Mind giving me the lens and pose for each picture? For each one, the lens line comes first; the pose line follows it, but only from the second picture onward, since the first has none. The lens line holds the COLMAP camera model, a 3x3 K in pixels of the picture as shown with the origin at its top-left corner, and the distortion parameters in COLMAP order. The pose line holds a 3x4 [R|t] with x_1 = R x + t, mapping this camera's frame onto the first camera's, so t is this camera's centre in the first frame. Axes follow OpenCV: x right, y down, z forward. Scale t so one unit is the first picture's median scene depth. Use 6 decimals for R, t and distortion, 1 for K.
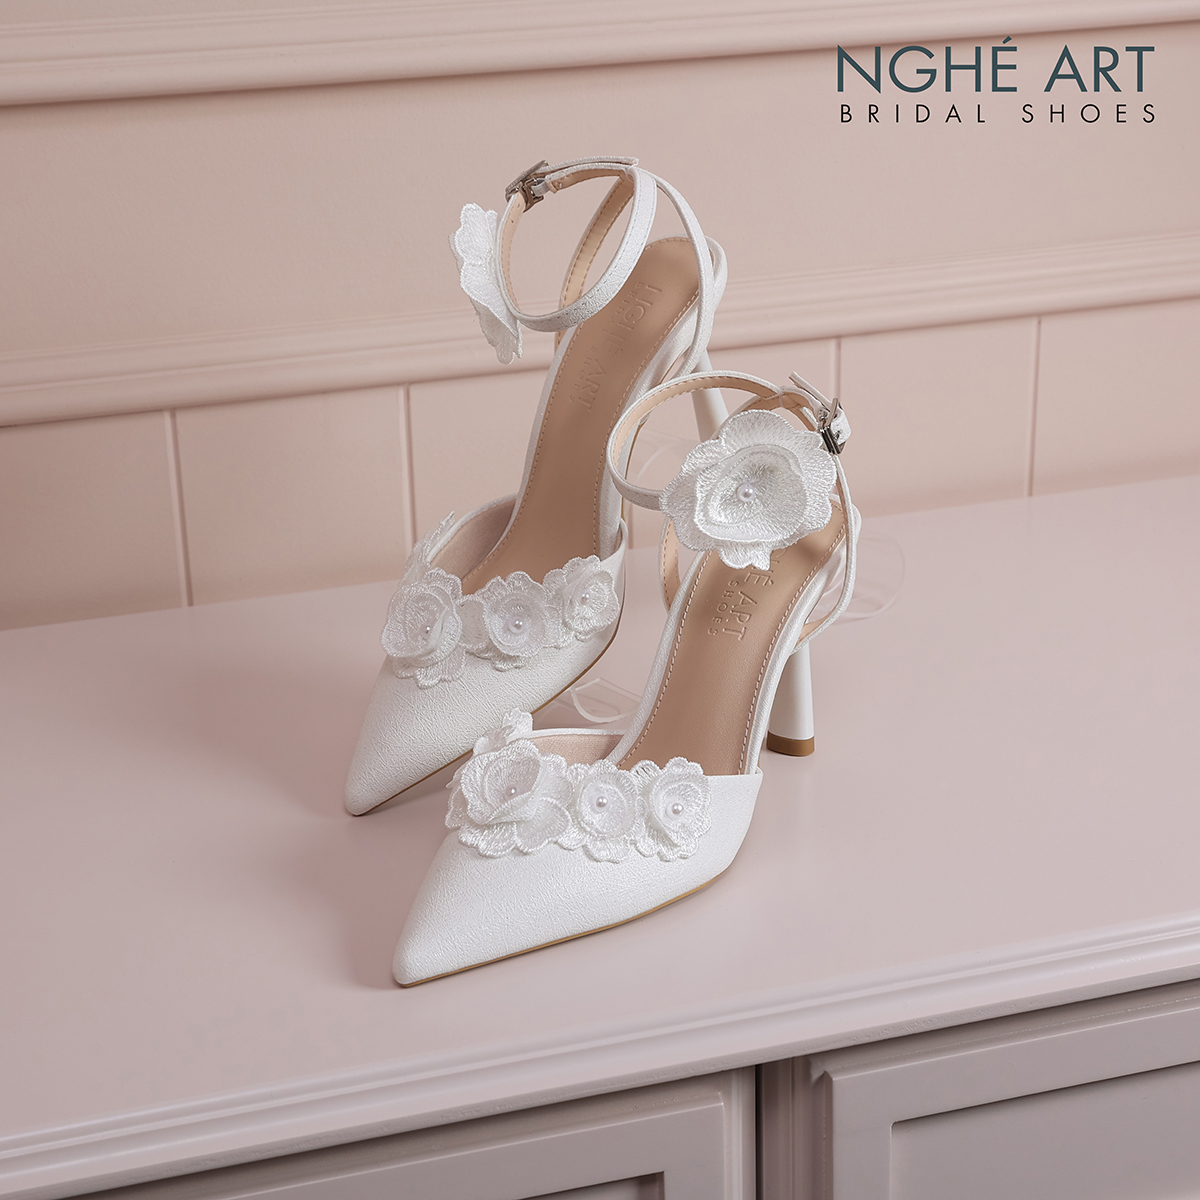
lens RADIAL K [[2311.6, 0, 600.1], [0, 2311.6, 565.2], [0, 0, 1]] dist [-0.008827, 0.261838]
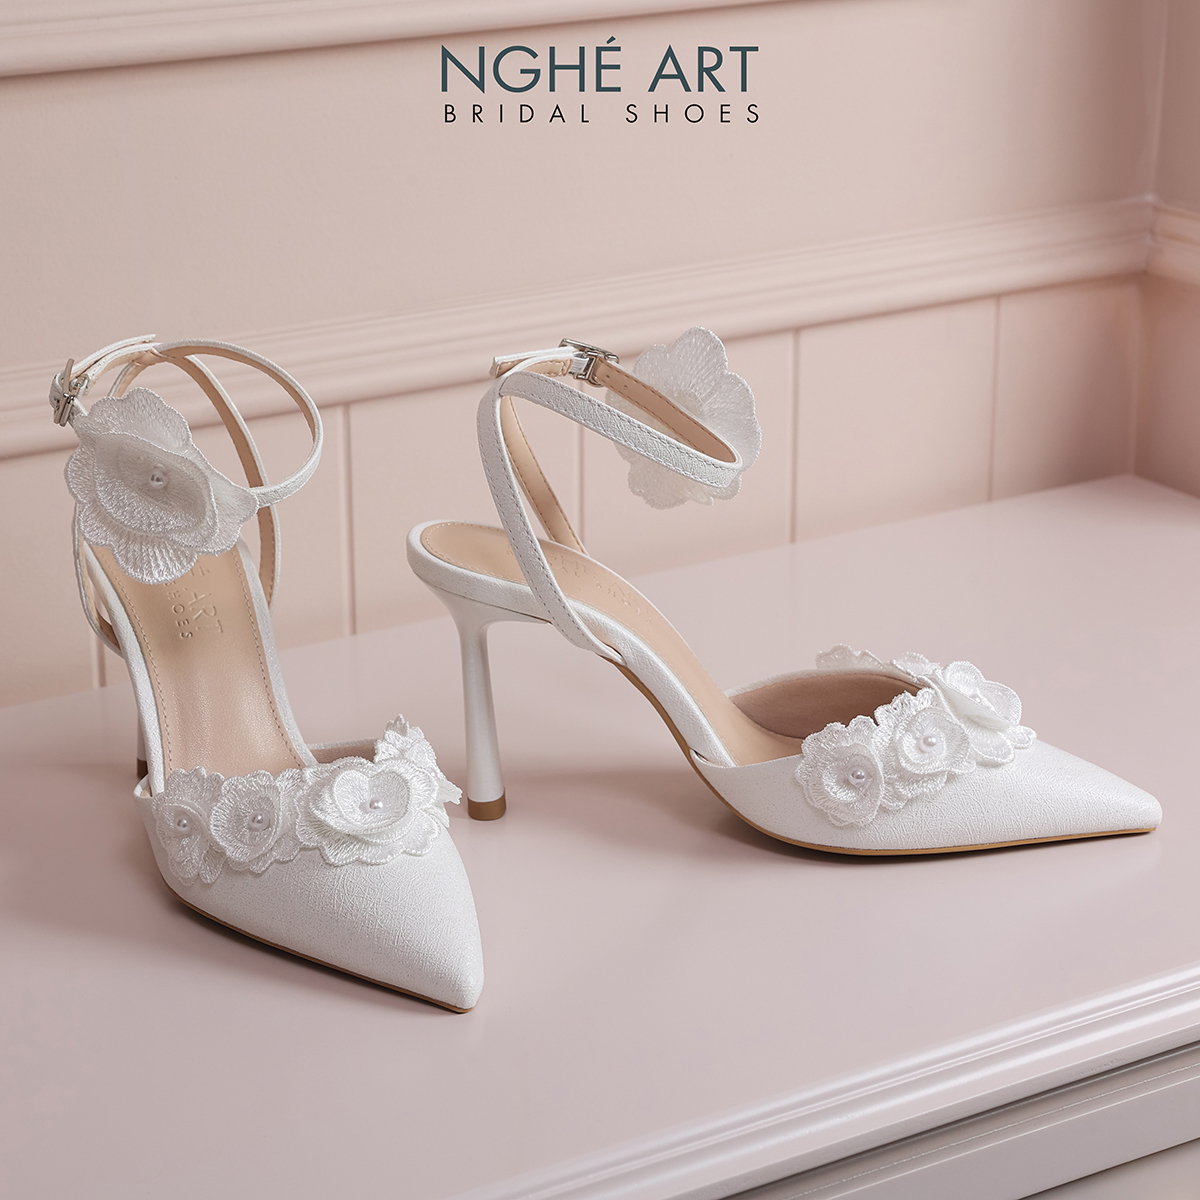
lens RADIAL K [[2974.5, 0, 599.7], [0, 2974.5, 508.8], [0, 0, 1]] dist [0.081946, 0.034784]
pose [[0.967781, -0.062764, 0.243846, -0.123978], [0.080092, 0.994870, -0.061799, 0.016198], [-0.238716, 0.079338, 0.967843, -0.033691]]
